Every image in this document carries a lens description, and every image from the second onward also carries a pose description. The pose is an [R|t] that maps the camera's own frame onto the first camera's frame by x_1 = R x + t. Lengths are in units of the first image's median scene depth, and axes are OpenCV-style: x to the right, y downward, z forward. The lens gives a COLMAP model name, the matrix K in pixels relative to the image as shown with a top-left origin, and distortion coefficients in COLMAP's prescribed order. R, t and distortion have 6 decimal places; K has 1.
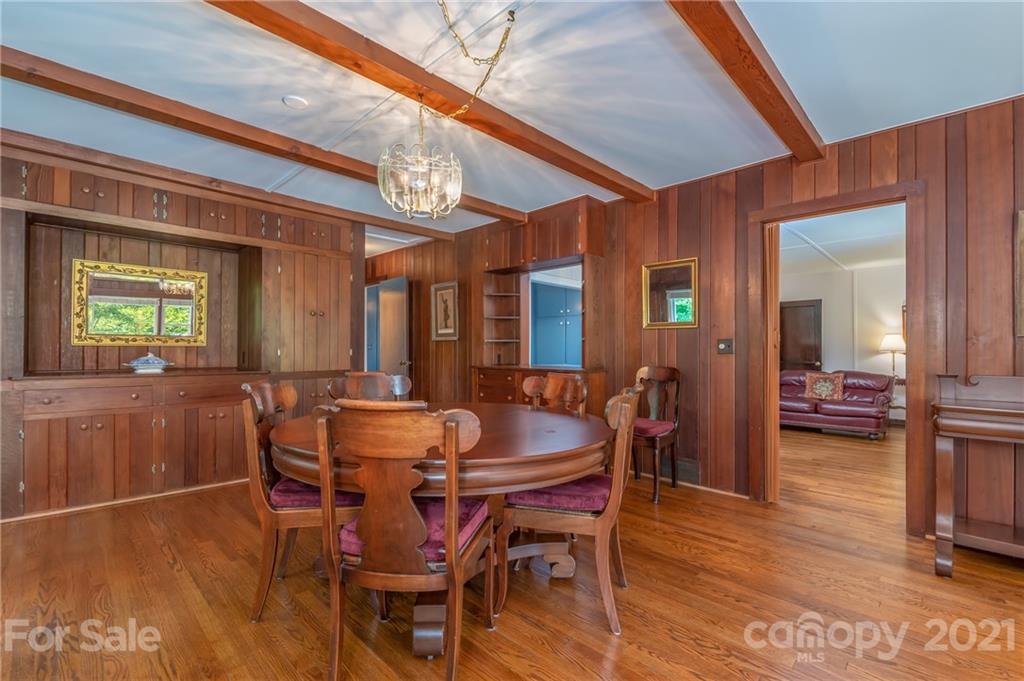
lens RADIAL K [[449.3, 0, 515.8], [0, 449.3, 344.7], [0, 0, 1]] dist [-0.002762, -0.000803]
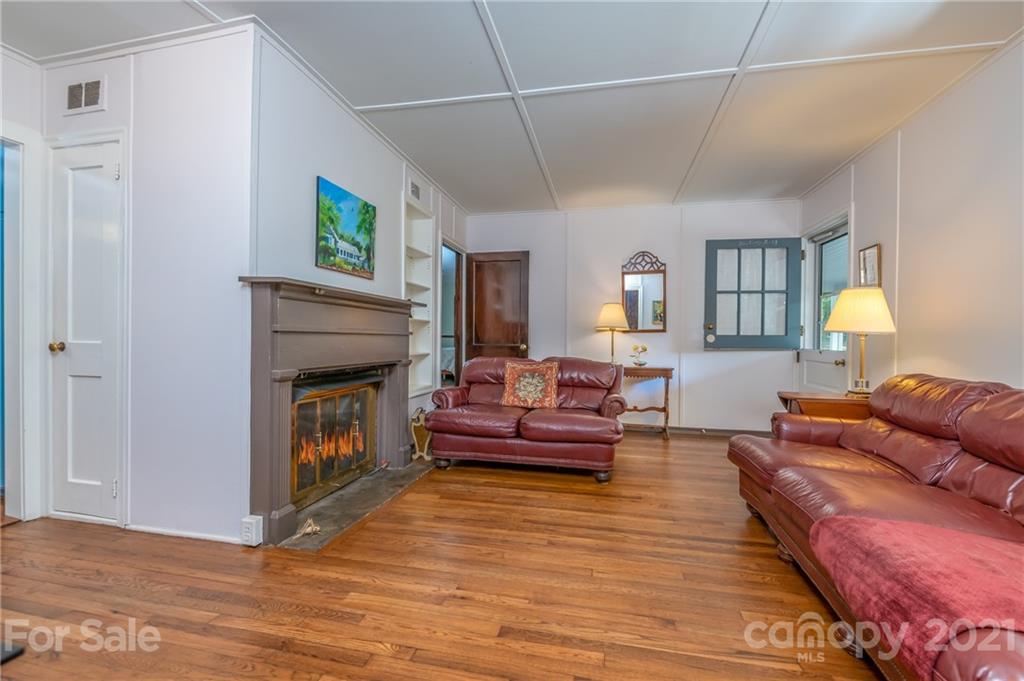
lens RADIAL K [[453.5, 0, 505.8], [0, 453.5, 343.5], [0, 0, 1]] dist [0.001354, 0.000072]
pose [[0.852352, 0.001099, 0.522967, 0.343849], [-0.014195, 0.999678, 0.021035, 0.026730], [-0.522776, -0.025353, 0.852093, 0.506023]]
